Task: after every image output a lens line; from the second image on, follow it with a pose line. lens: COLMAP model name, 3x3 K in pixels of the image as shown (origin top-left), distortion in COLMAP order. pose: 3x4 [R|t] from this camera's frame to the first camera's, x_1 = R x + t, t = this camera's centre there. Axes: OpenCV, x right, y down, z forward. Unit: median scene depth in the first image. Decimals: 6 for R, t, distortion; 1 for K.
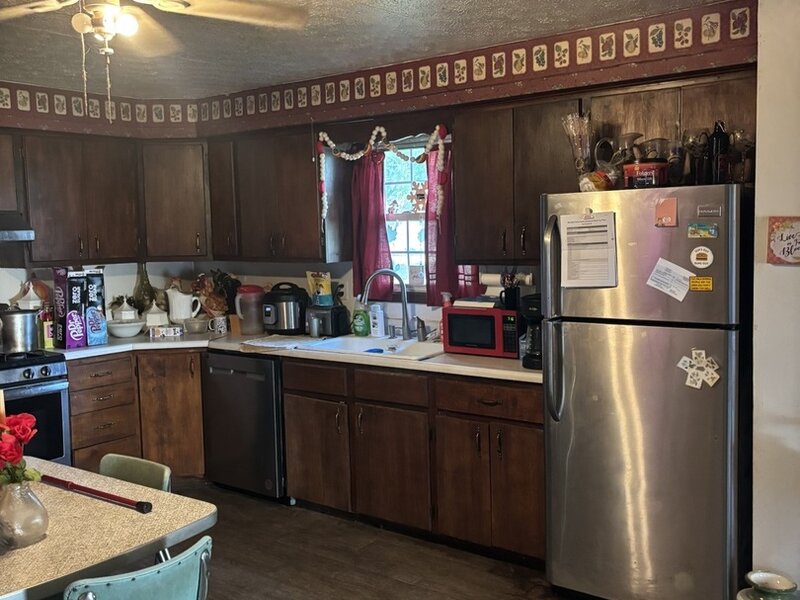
lens RADIAL K [[810.5, 0, 400.6], [0, 810.5, 301.7], [0, 0, 1]] dist [-0.015797, 0.000000]
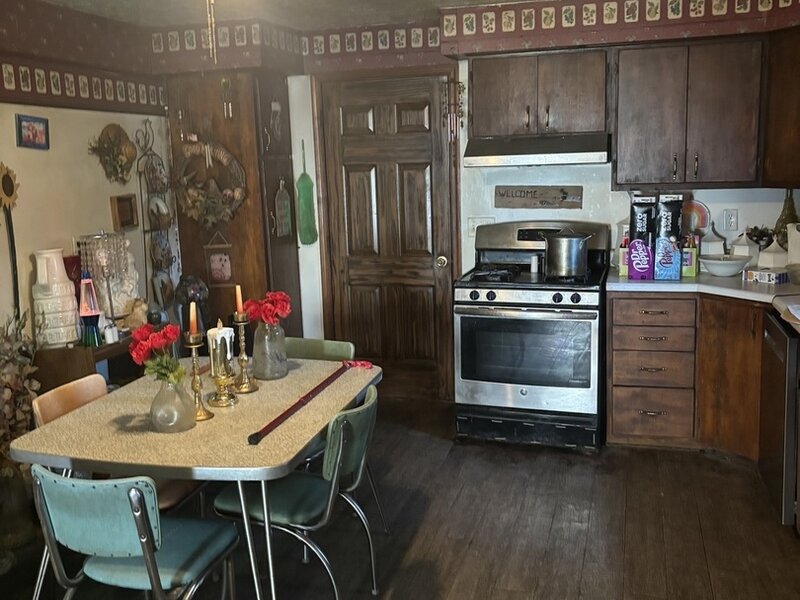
lens RADIAL K [[810.5, 0, 400.0], [0, 810.5, 294.8], [0, 0, 1]] dist [-0.015797, 0.000000]
pose [[0.380576, 0.161760, -0.910492, 0.335247], [-0.060517, 0.986828, 0.150026, -0.047657], [0.922767, -0.001997, 0.385353, 0.389462]]
